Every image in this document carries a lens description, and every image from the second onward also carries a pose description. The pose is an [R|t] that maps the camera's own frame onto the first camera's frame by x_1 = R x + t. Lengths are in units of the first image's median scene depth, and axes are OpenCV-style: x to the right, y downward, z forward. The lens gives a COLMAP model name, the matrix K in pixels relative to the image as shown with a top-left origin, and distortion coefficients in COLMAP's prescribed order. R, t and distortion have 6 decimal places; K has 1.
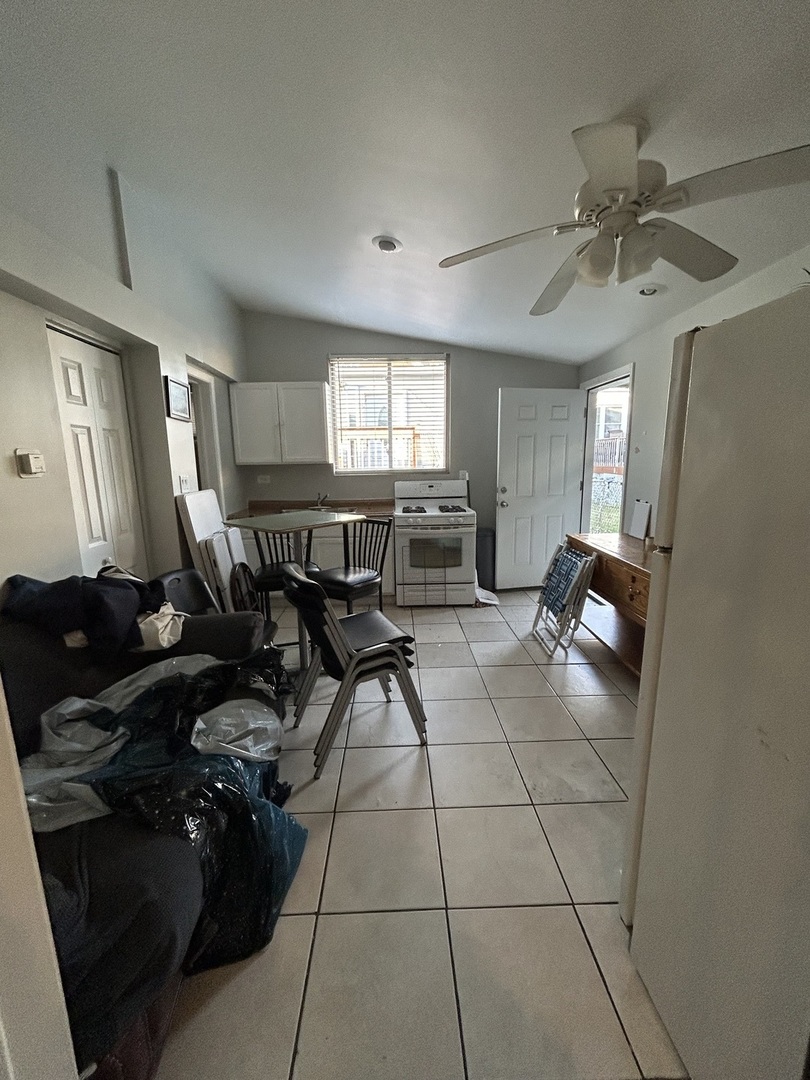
lens RADIAL K [[437.1, 0, 405.3], [0, 437.1, 536.2], [0, 0, 1]] dist [-0.001555, 0.000412]
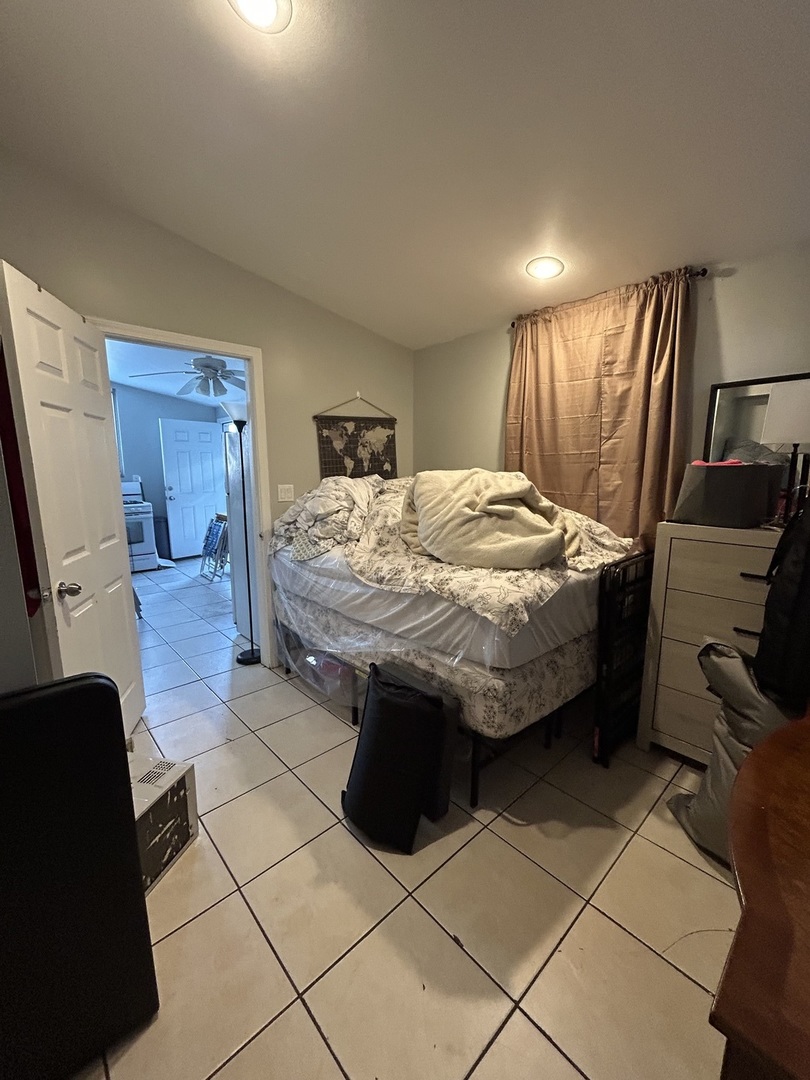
lens RADIAL K [[437.1, 0, 402.6], [0, 437.1, 536.8], [0, 0, 1]] dist [-0.001555, 0.000412]
pose [[0.756227, -0.091990, 0.647811, -0.147282], [0.104415, 0.994346, 0.019309, 0.107725], [-0.645925, 0.053039, 0.761556, -0.594260]]
